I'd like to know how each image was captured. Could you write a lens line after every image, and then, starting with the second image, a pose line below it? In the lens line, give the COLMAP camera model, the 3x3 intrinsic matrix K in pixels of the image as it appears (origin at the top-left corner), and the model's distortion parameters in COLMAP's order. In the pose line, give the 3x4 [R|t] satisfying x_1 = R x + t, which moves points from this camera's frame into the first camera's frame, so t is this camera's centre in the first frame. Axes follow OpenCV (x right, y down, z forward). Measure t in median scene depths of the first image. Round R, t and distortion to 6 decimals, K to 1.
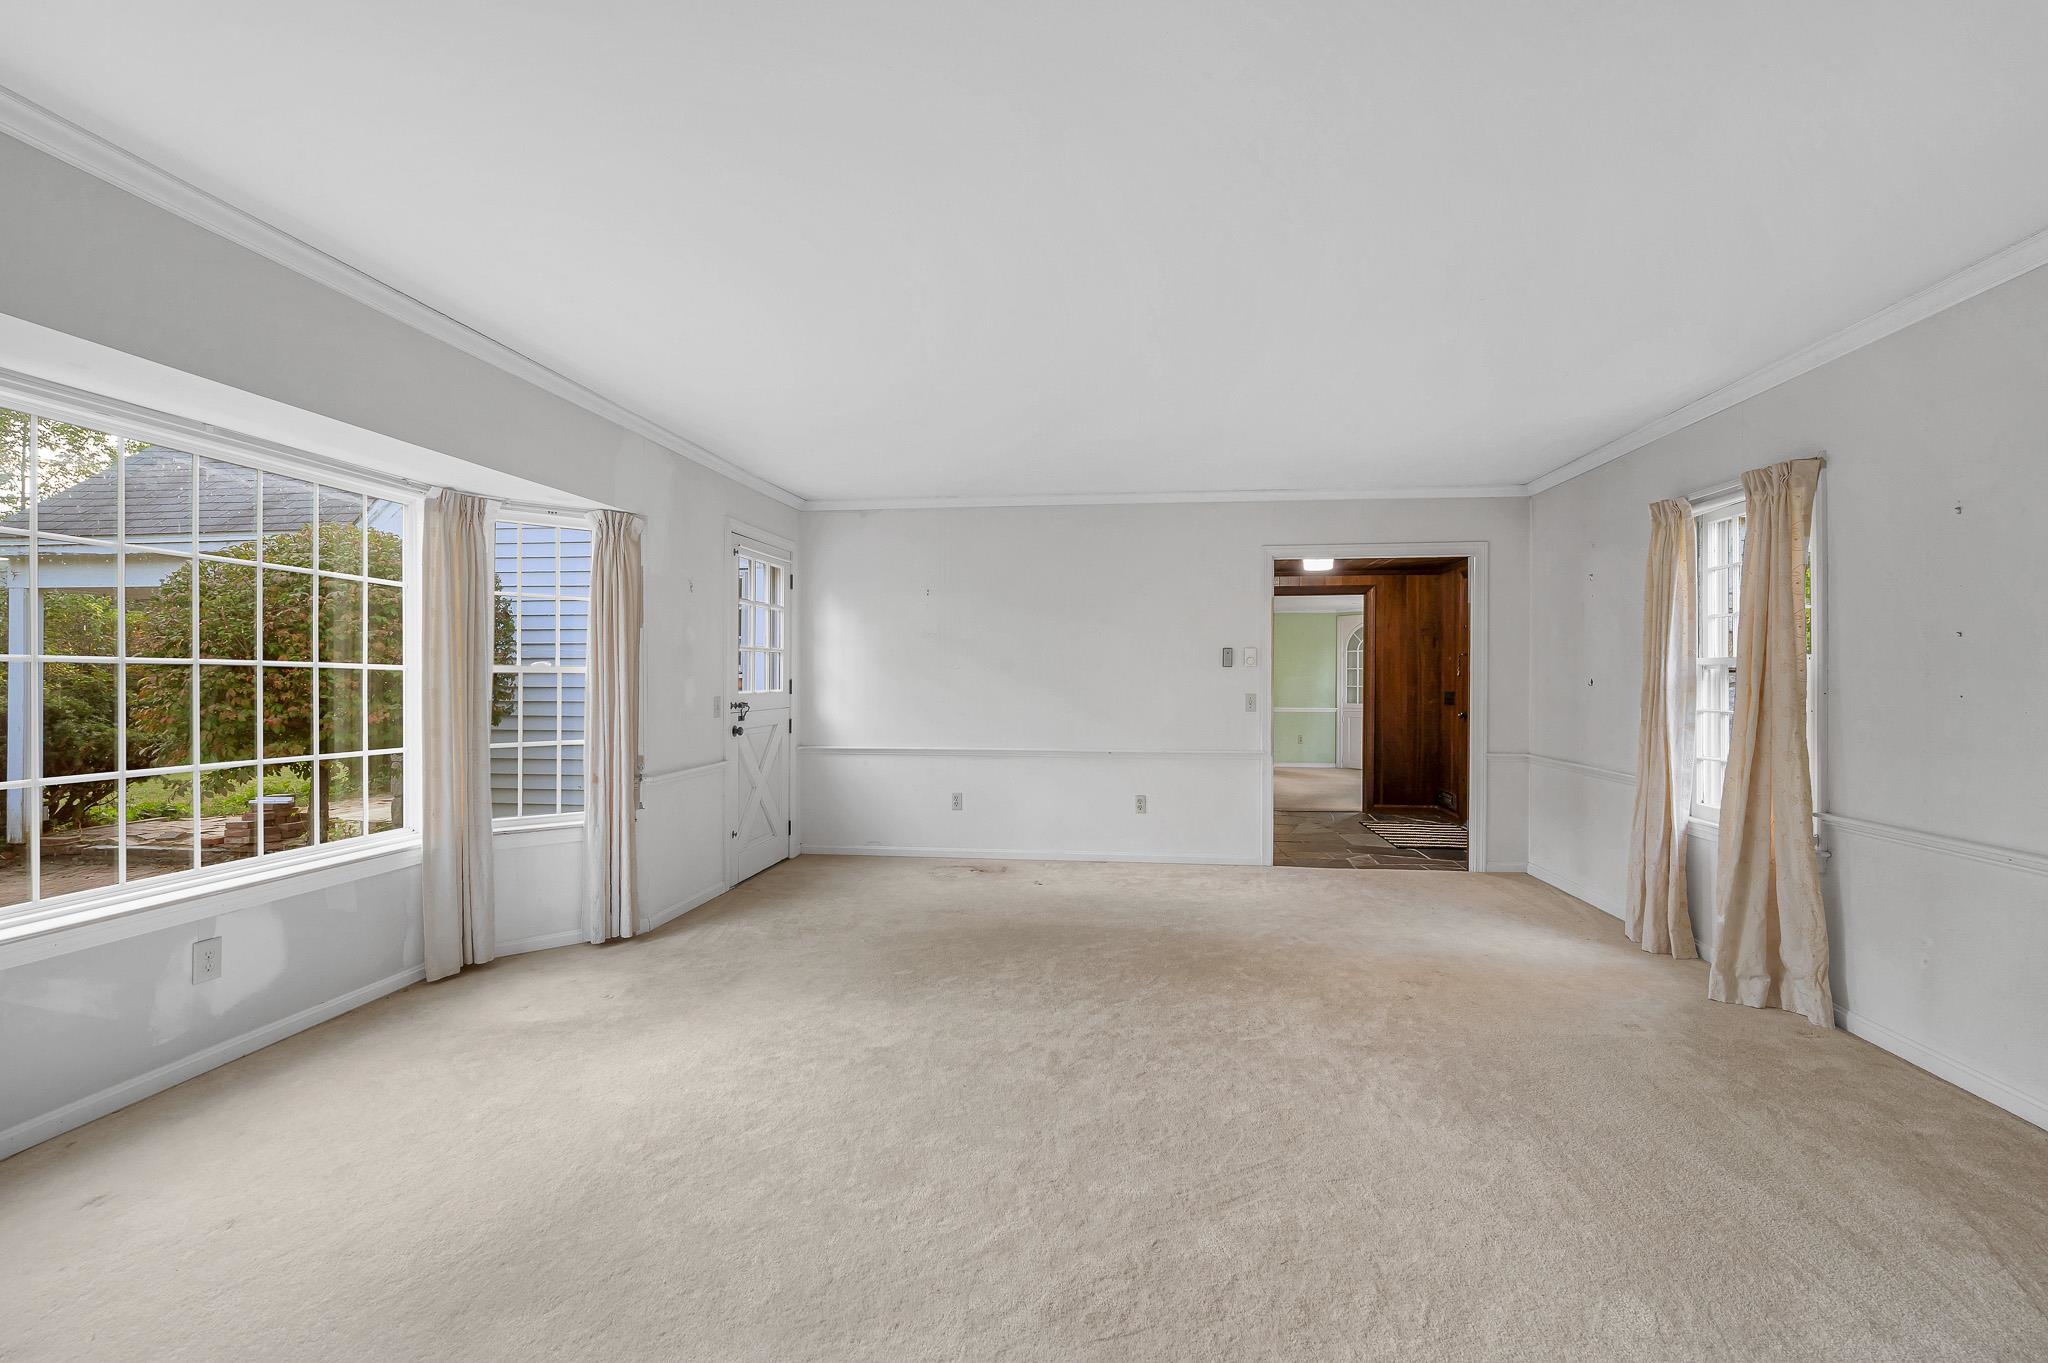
lens RADIAL K [[811.1, 0, 1026.2], [0, 811.1, 682.3], [0, 0, 1]] dist [-0.001729, -0.000115]
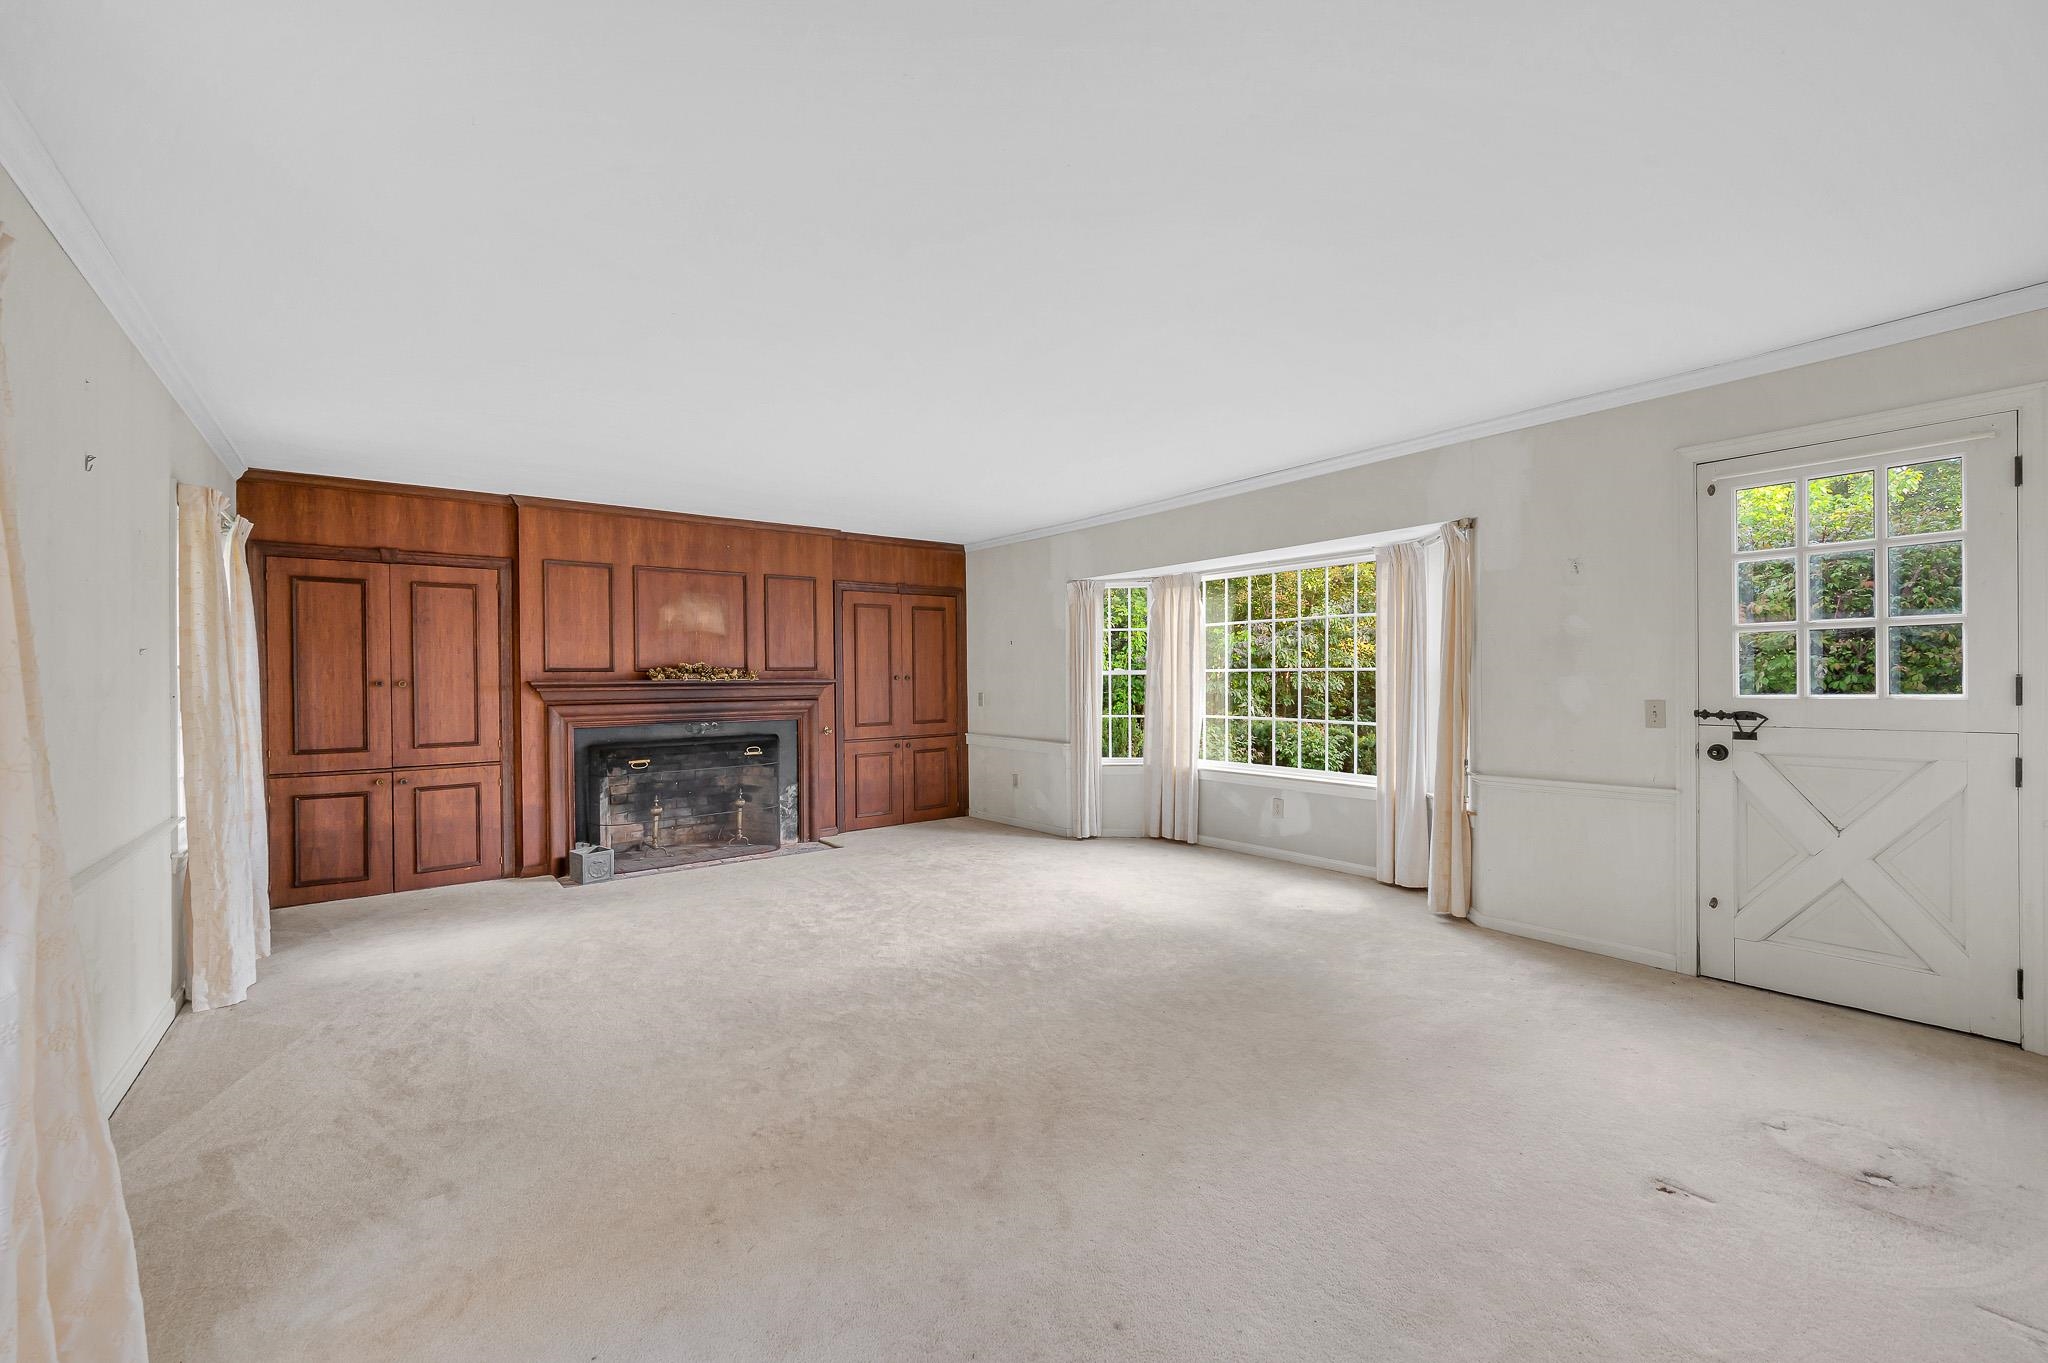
lens RADIAL K [[811.1, 0, 1021.7], [0, 811.1, 679.3], [0, 0, 1]] dist [-0.001729, -0.000115]
pose [[-0.687528, 0.009539, -0.726096, 0.802049], [0.006646, 0.999954, 0.006844, -0.014155], [0.726128, -0.000120, -0.687560, 1.566592]]
